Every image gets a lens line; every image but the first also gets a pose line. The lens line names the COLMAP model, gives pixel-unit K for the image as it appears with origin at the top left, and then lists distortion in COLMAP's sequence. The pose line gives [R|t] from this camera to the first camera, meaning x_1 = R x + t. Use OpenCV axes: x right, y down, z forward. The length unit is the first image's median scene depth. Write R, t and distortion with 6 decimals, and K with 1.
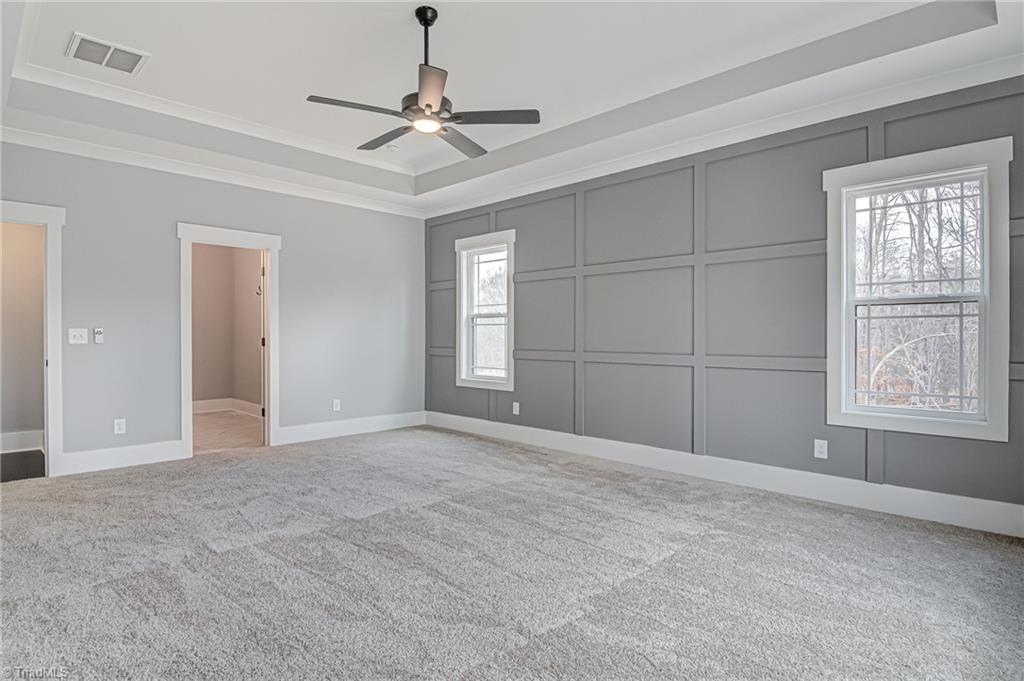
lens RADIAL K [[547.9, 0, 512.0], [0, 547.9, 340.5], [0, 0, 1]] dist [-0.005660, -0.001481]
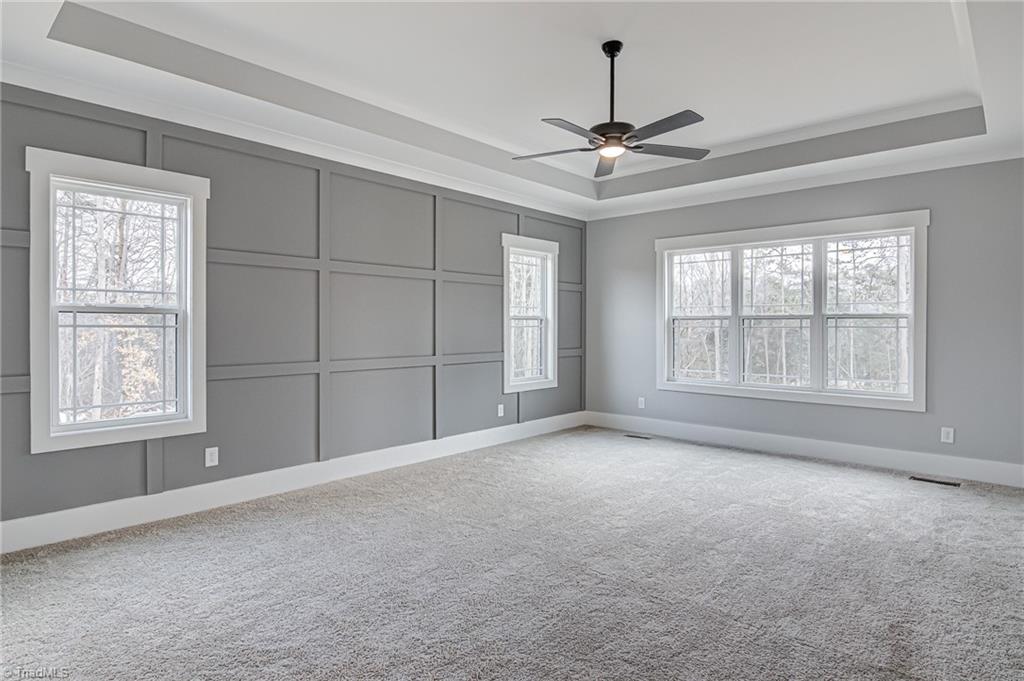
lens RADIAL K [[577.8, 0, 512.0], [0, 577.8, 340.5], [0, 0, 1]] dist [-0.003550, -0.001992]
pose [[-0.057809, -0.005825, 0.998311, -0.711931], [0.029899, 0.999524, 0.007563, -0.007889], [-0.997880, 0.030286, -0.057608, 0.701513]]
